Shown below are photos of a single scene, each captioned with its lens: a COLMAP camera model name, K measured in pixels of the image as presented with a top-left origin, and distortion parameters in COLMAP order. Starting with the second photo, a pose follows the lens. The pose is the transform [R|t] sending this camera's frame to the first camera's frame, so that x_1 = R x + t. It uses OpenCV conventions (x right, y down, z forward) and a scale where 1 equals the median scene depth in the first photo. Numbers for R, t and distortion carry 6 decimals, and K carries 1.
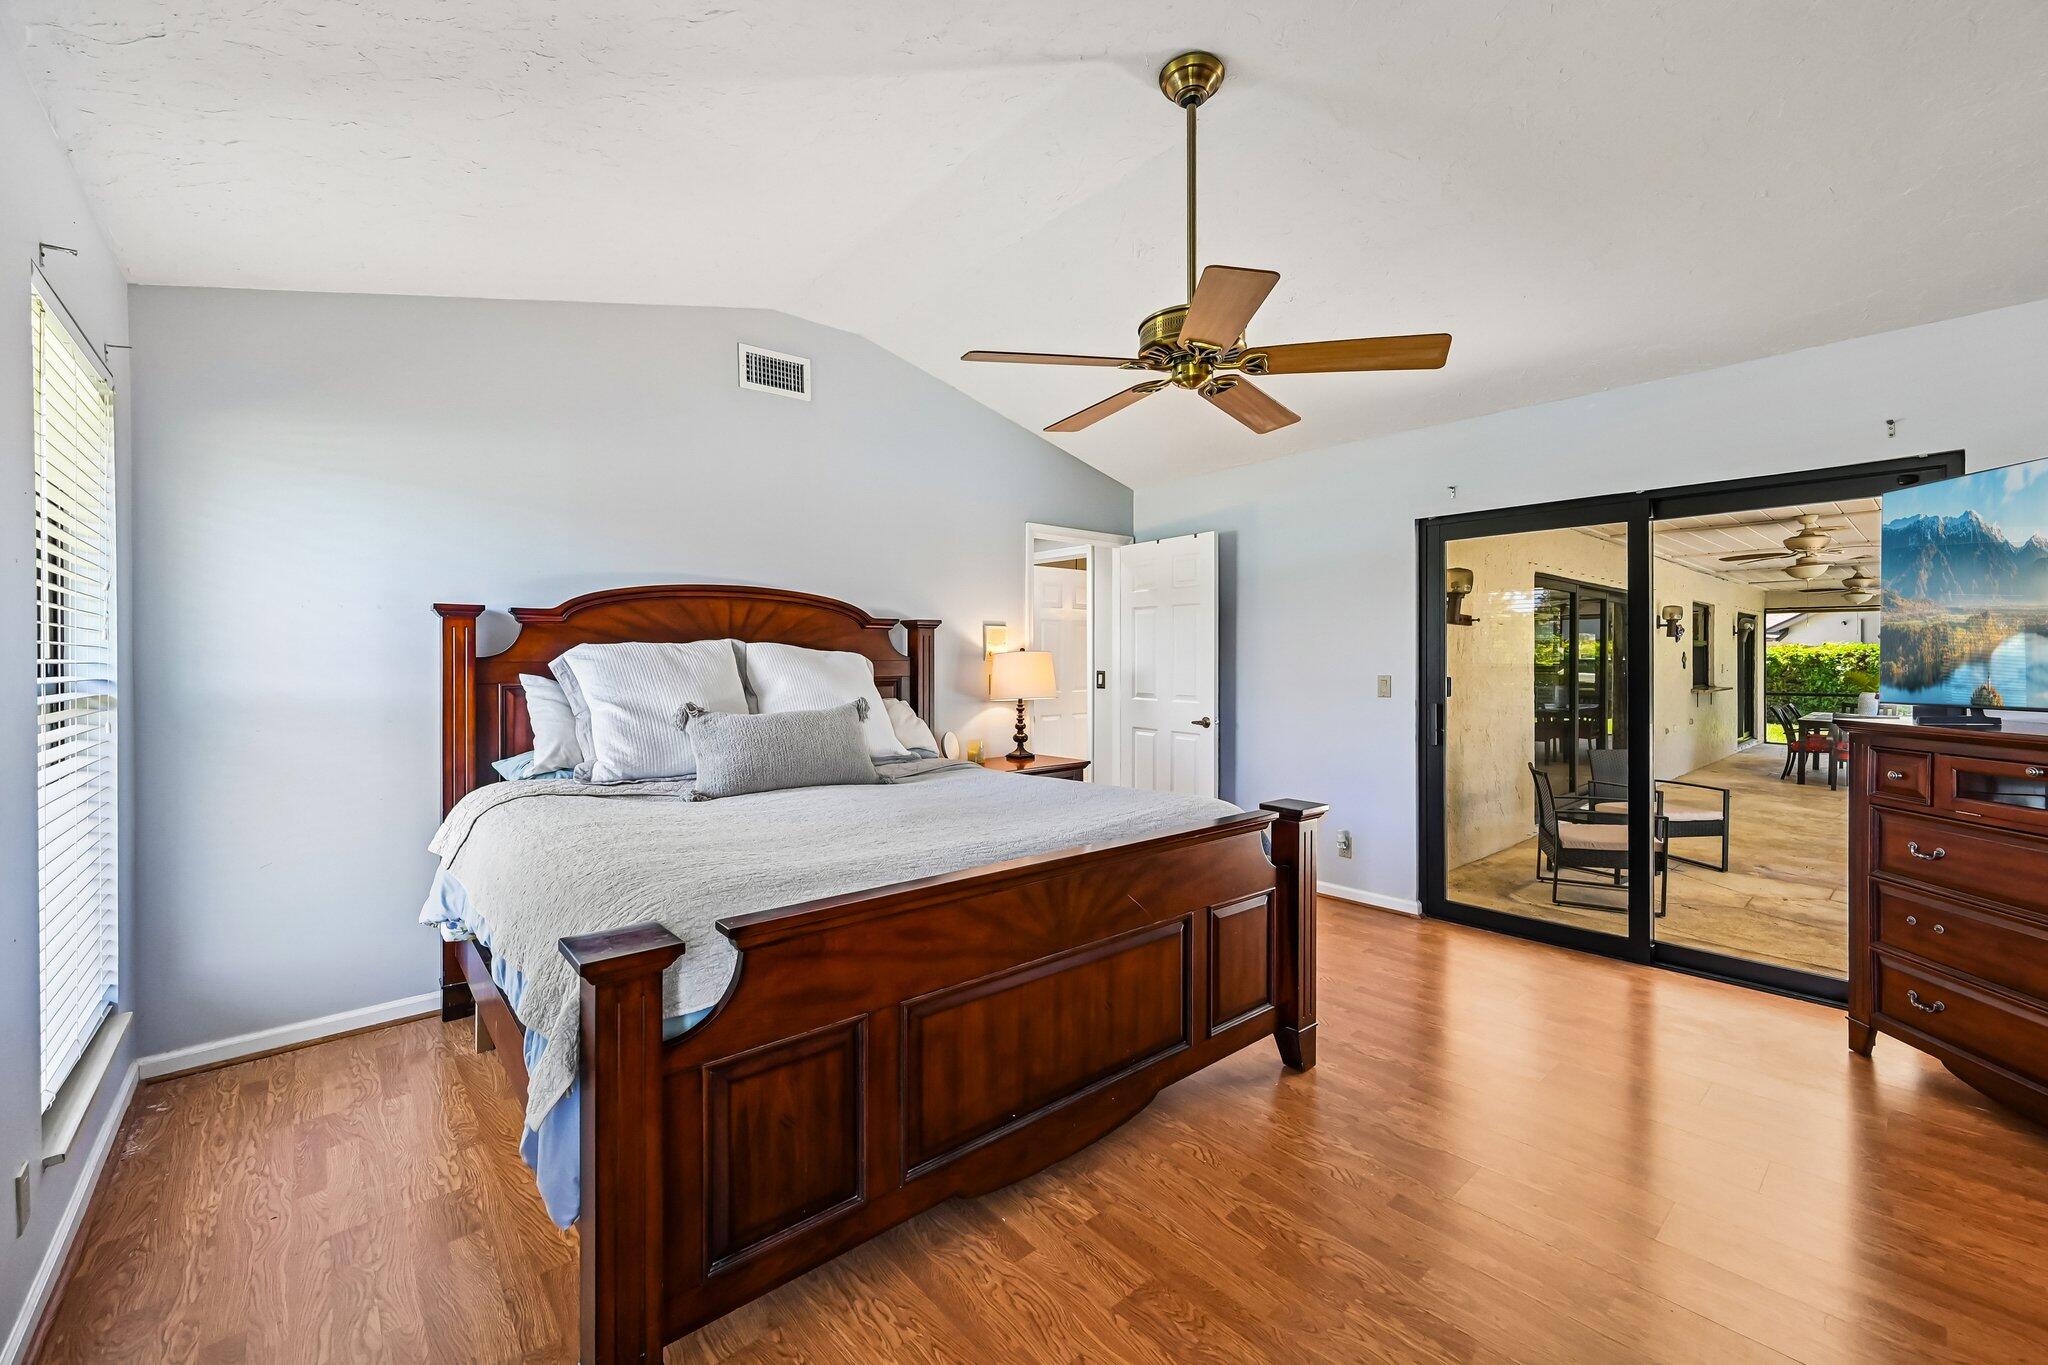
lens RADIAL K [[821.3, 0, 1024.8], [0, 821.3, 668.8], [0, 0, 1]] dist [-0.001715, 0.000682]
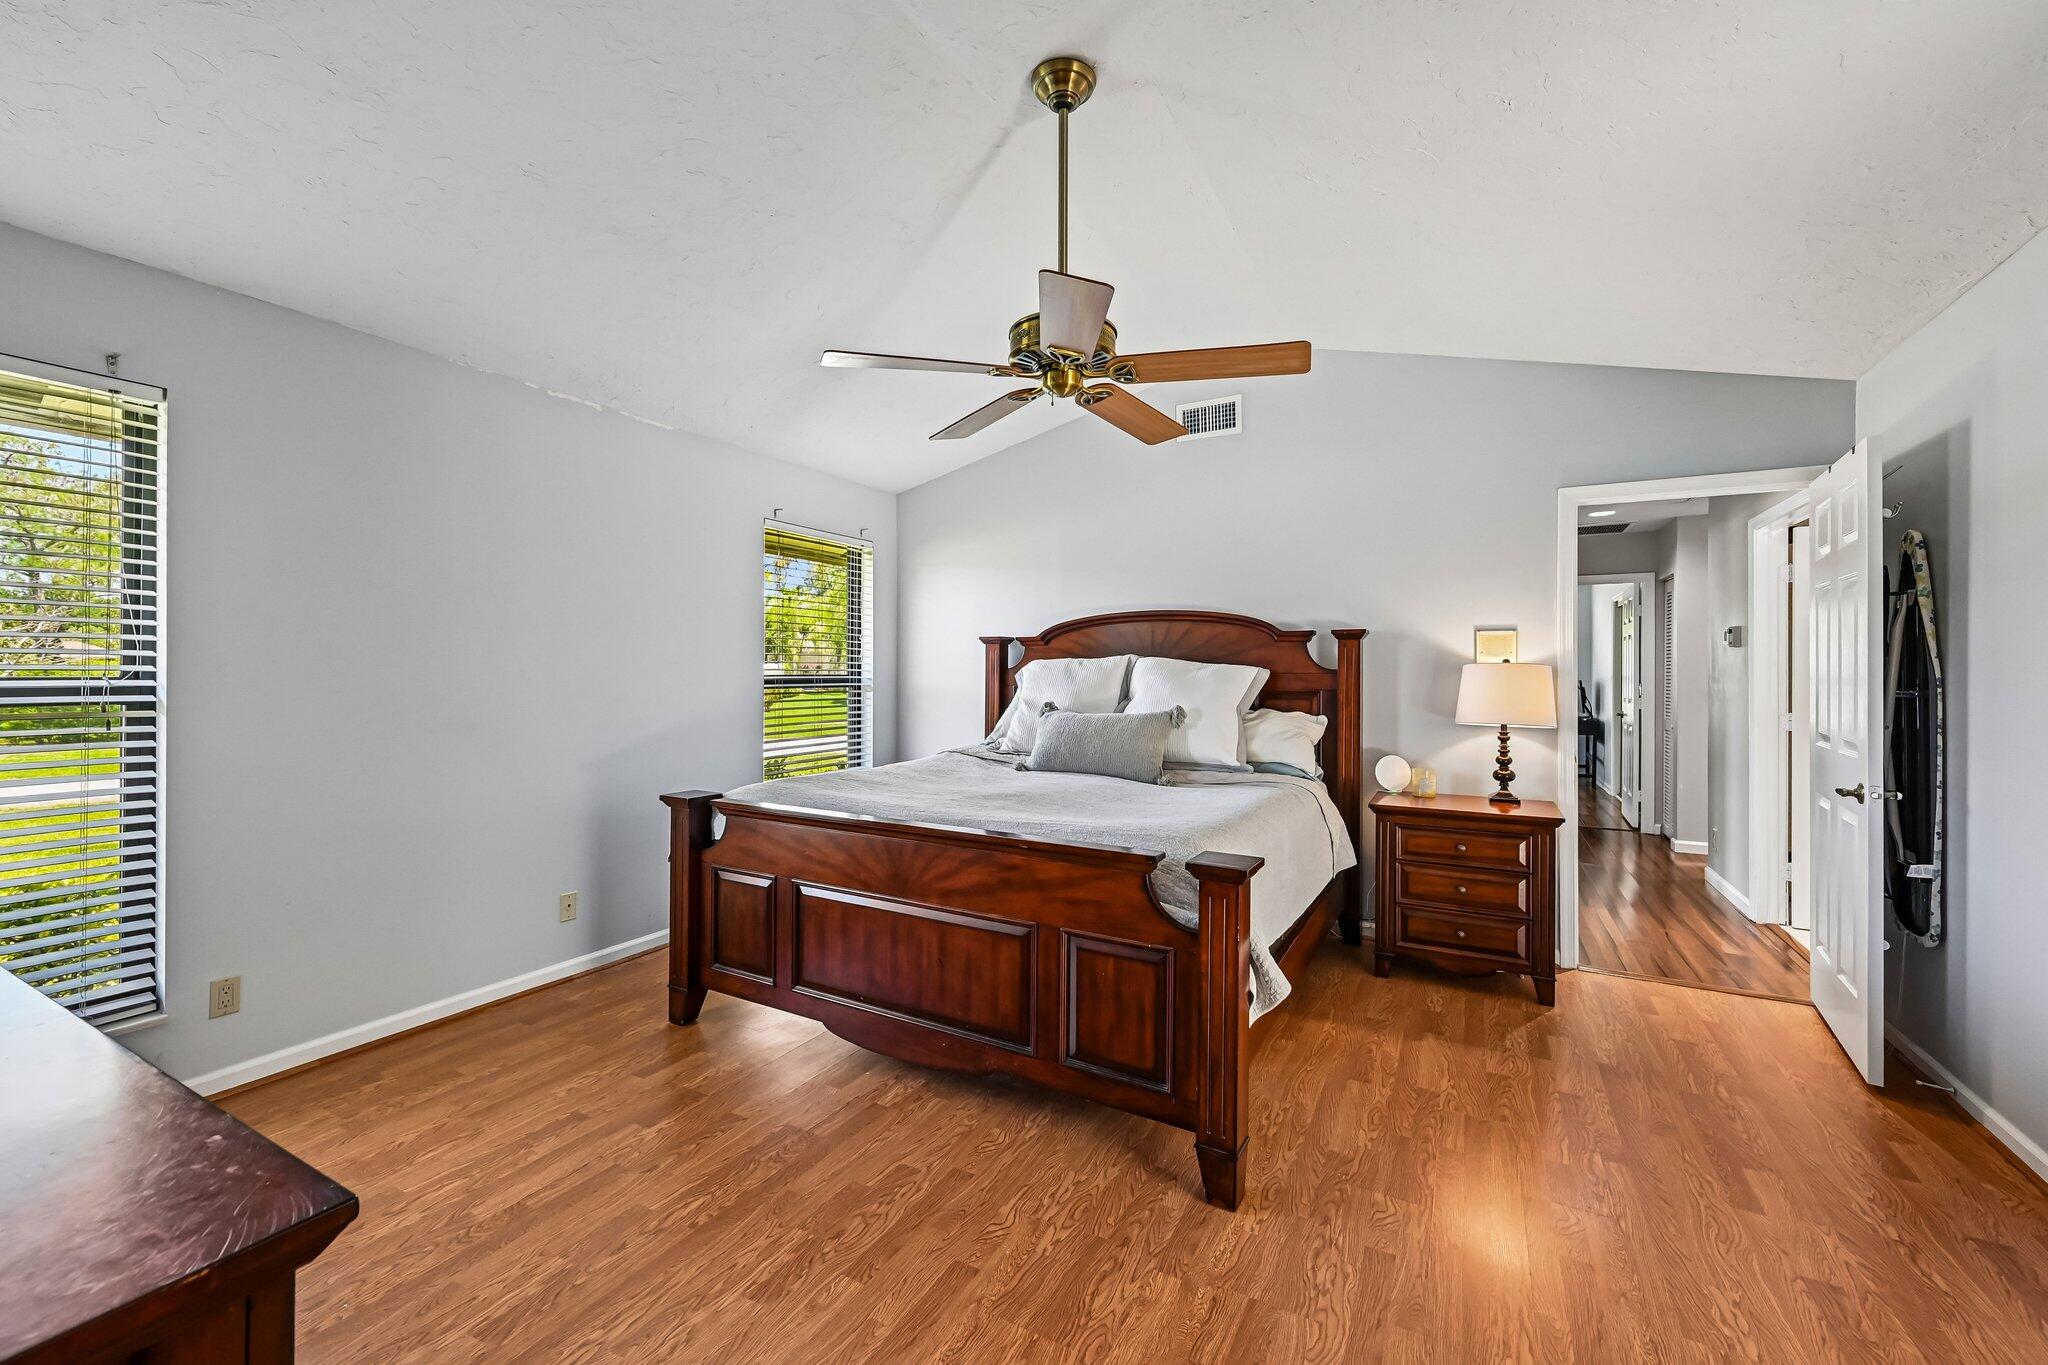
lens RADIAL K [[821.3, 0, 1026.0], [0, 821.3, 671.9], [0, 0, 1]] dist [-0.001715, 0.000682]
pose [[0.346987, 0.007248, -0.937842, 0.702306], [-0.016088, 0.999869, 0.001775, -0.008864], [0.937732, 0.014472, 0.347058, 0.389347]]
